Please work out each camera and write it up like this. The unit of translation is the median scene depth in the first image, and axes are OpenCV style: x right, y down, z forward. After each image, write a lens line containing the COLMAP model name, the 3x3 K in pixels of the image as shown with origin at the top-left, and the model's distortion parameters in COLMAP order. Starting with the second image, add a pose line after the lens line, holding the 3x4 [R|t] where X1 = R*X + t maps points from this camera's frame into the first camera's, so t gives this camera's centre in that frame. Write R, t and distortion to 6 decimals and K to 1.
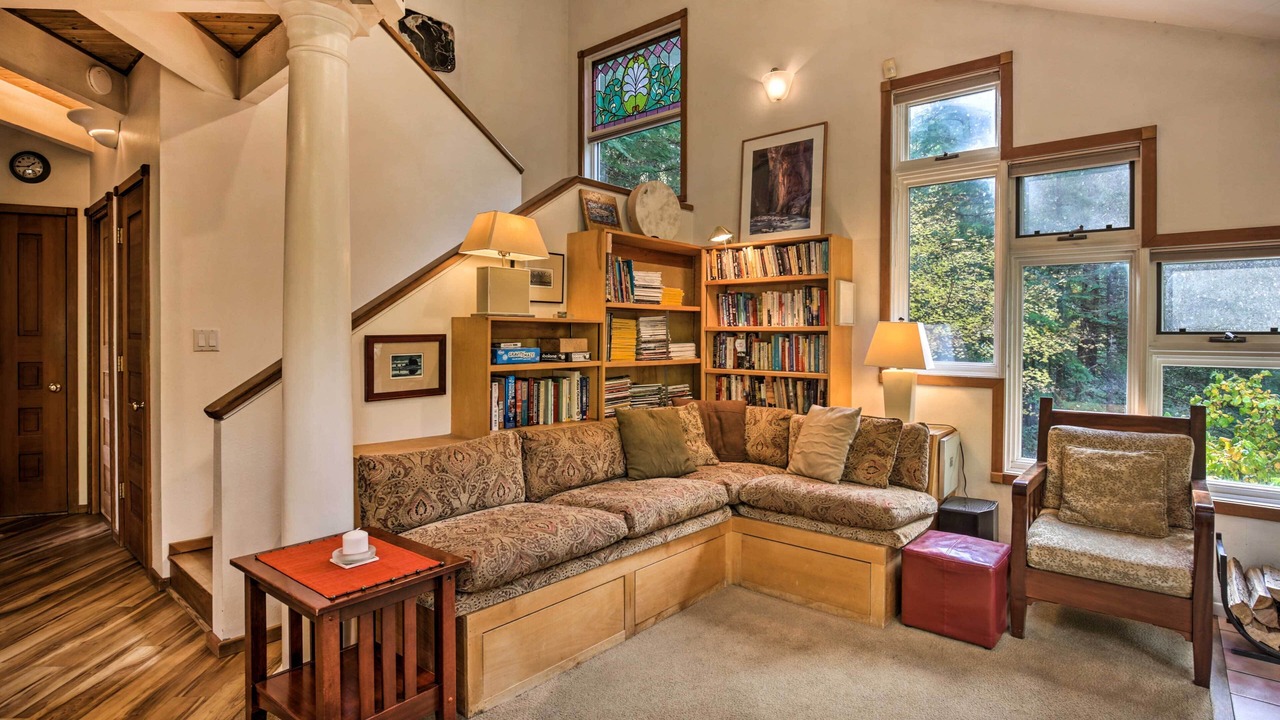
lens RADIAL K [[655.7, 0, 640.7], [0, 655.7, 349.9], [0, 0, 1]] dist [-0.015066, 0.000241]
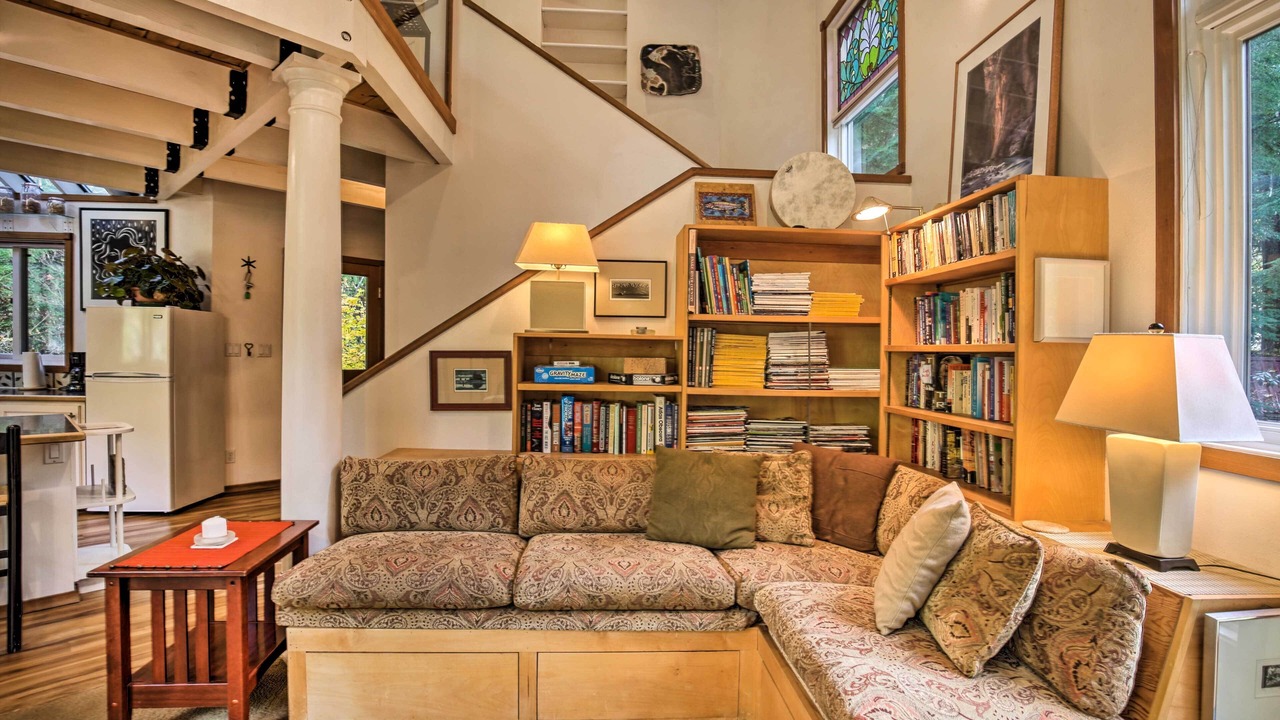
lens RADIAL K [[601.0, 0, 636.6], [0, 601.0, 356.4], [0, 0, 1]] dist [-0.023702, -0.000197]
pose [[0.685747, 0.014508, -0.727696, 0.419888], [-0.031265, 0.999466, -0.009536, -0.010554], [0.727168, 0.029291, 0.685834, 0.414577]]
